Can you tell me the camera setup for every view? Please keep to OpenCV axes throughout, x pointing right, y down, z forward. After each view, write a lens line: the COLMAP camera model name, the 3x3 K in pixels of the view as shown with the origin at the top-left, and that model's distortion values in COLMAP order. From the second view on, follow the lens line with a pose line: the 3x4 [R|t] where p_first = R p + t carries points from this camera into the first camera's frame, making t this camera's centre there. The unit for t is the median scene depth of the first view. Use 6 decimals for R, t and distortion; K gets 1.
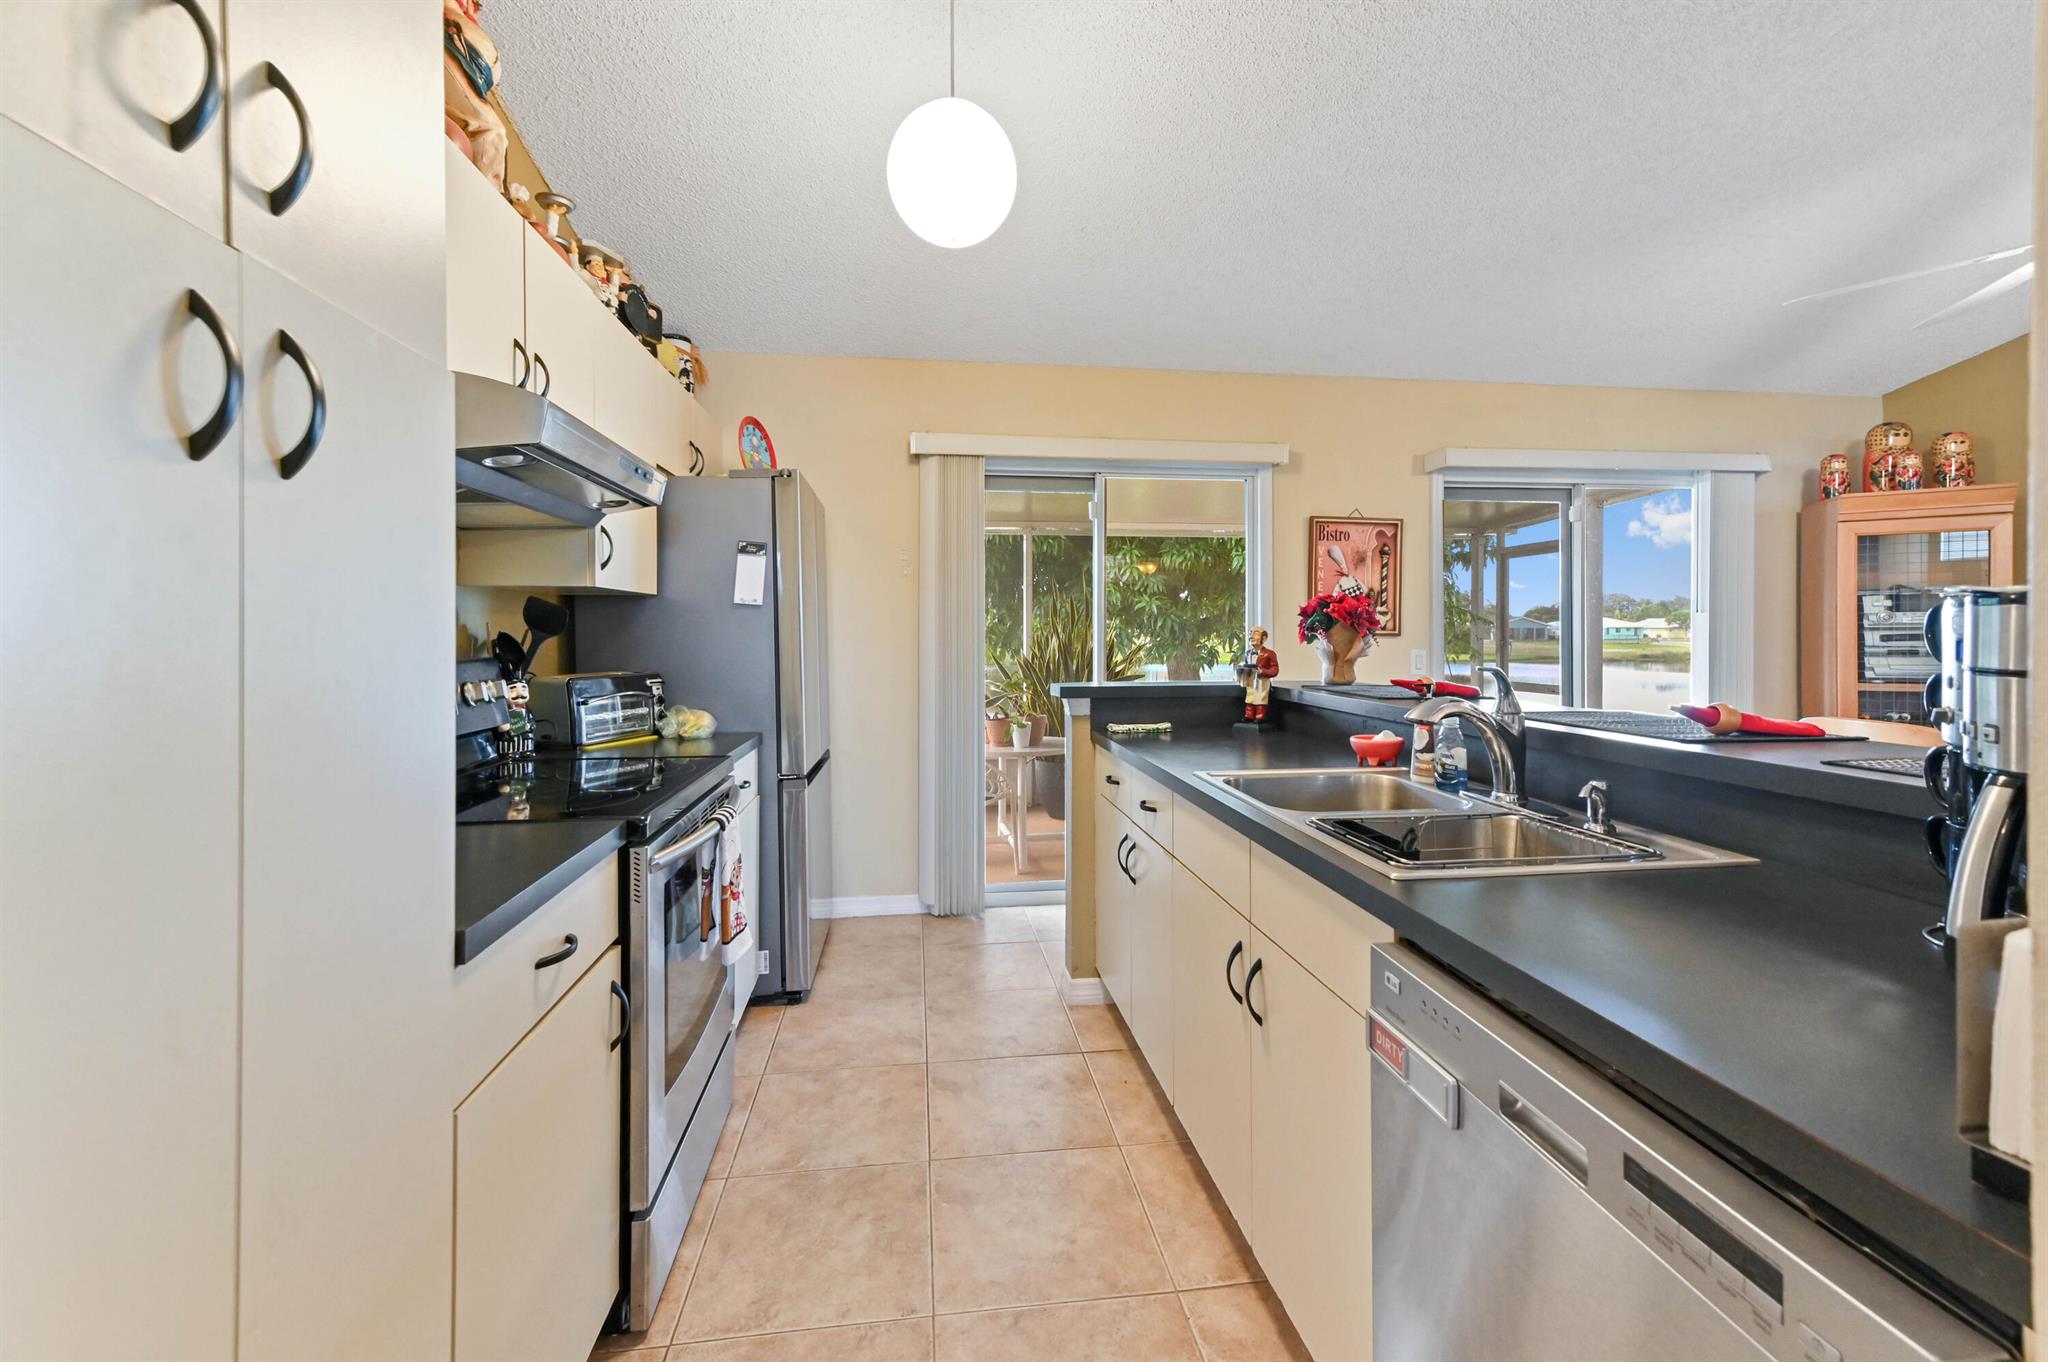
lens RADIAL K [[866.0, 0, 1030.0], [0, 866.0, 639.0], [0, 0, 1]] dist [0.003096, 0.000171]
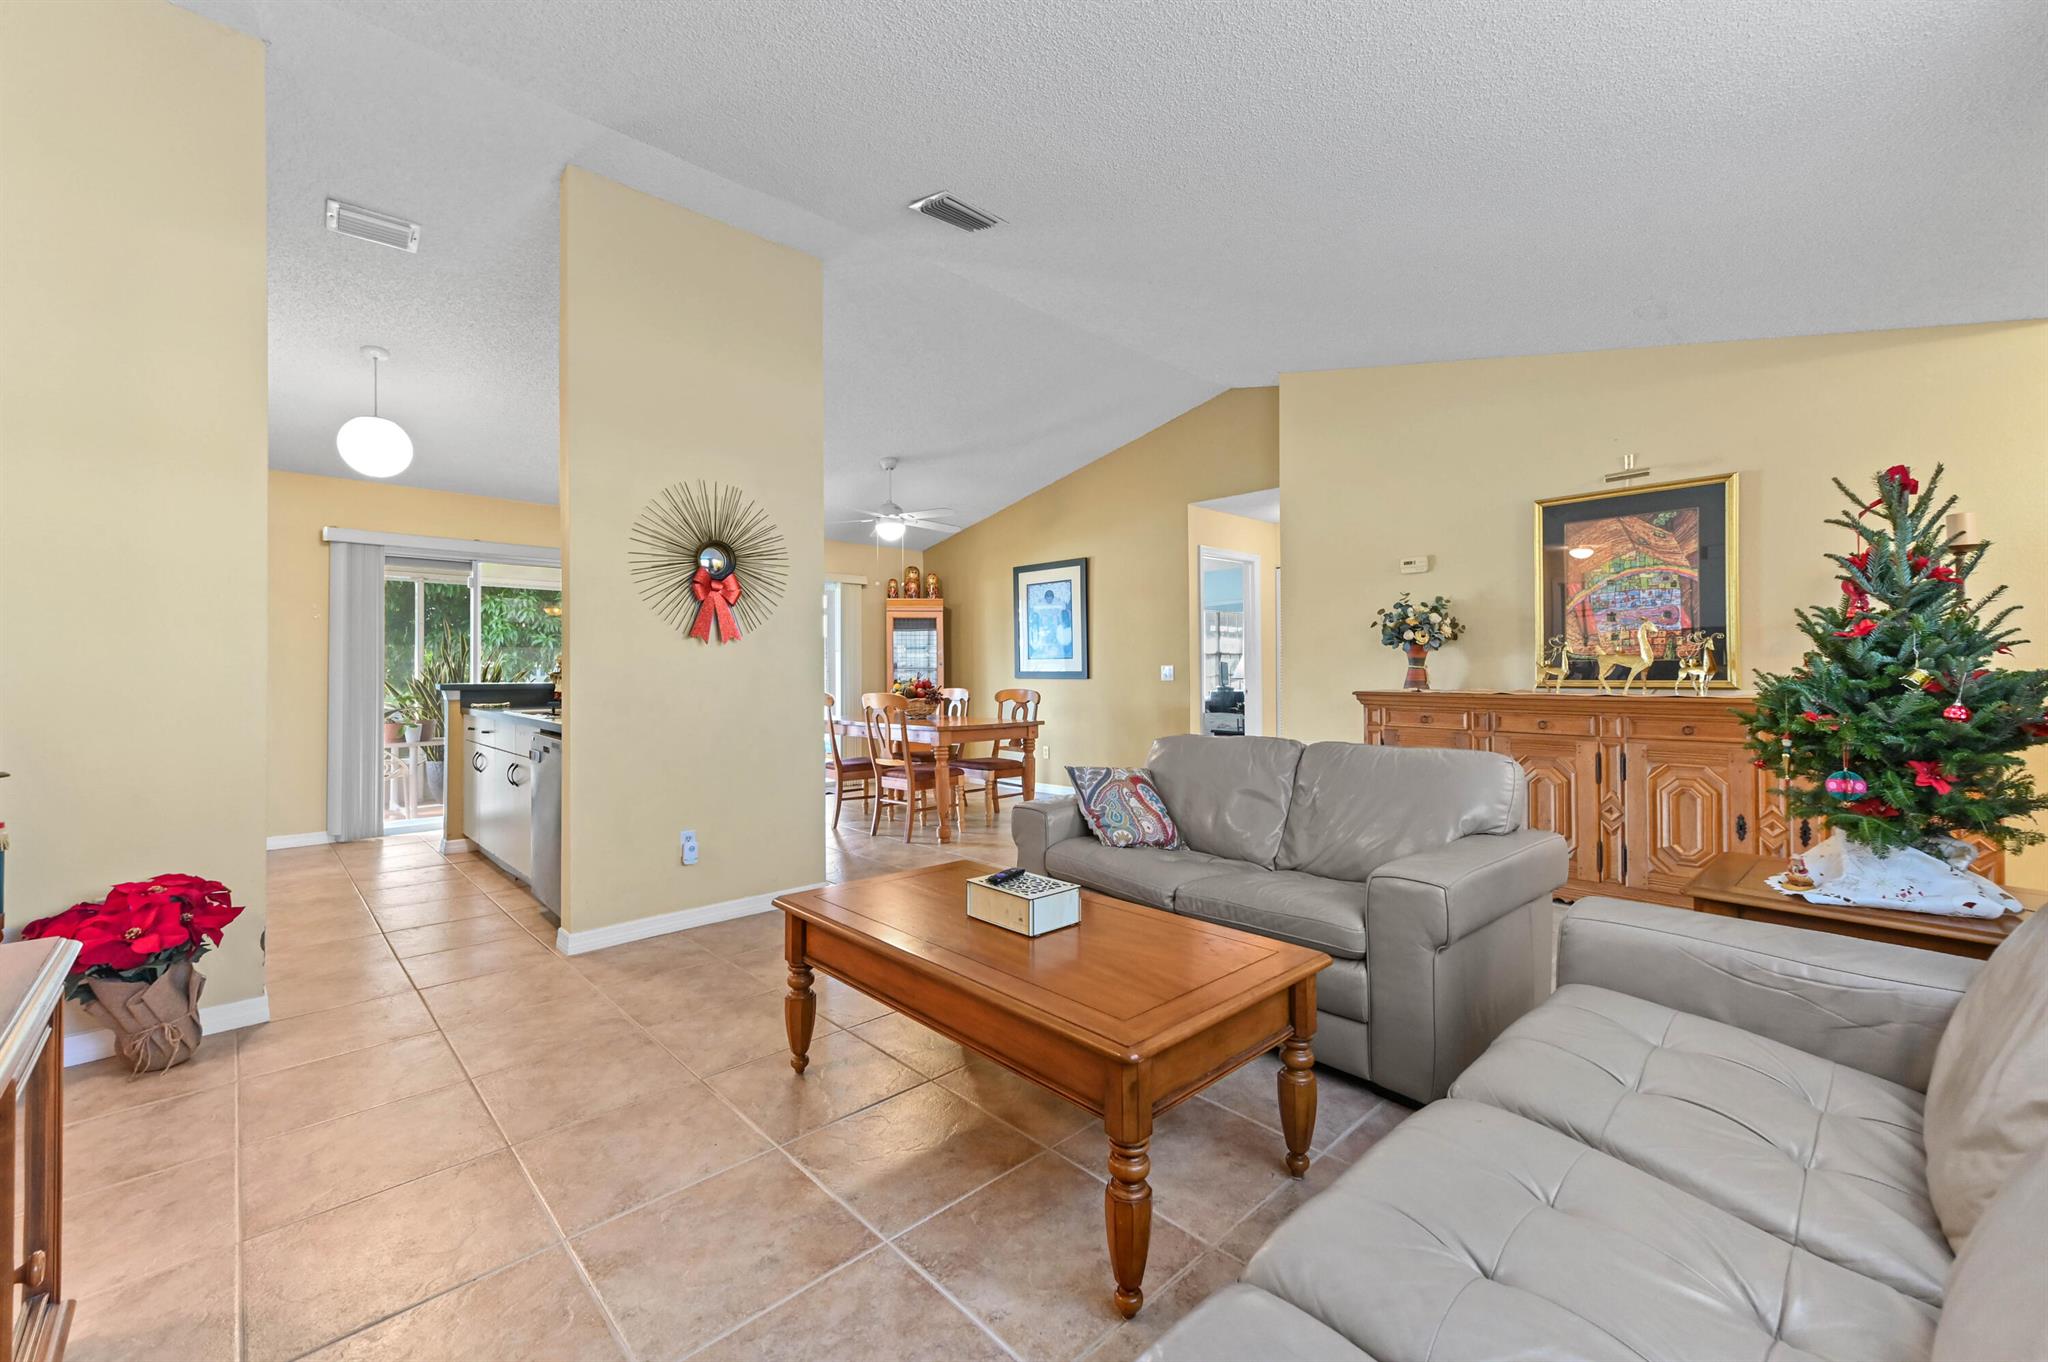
lens RADIAL K [[814.3, 0, 1015.2], [0, 814.3, 675.1], [0, 0, 1]] dist [0.012250, -0.000297]
pose [[0.811283, -0.000559, 0.584654, 0.006116], [0.003253, 0.999988, -0.003558, 0.032235], [-0.584645, 0.004788, 0.811275, -0.817692]]
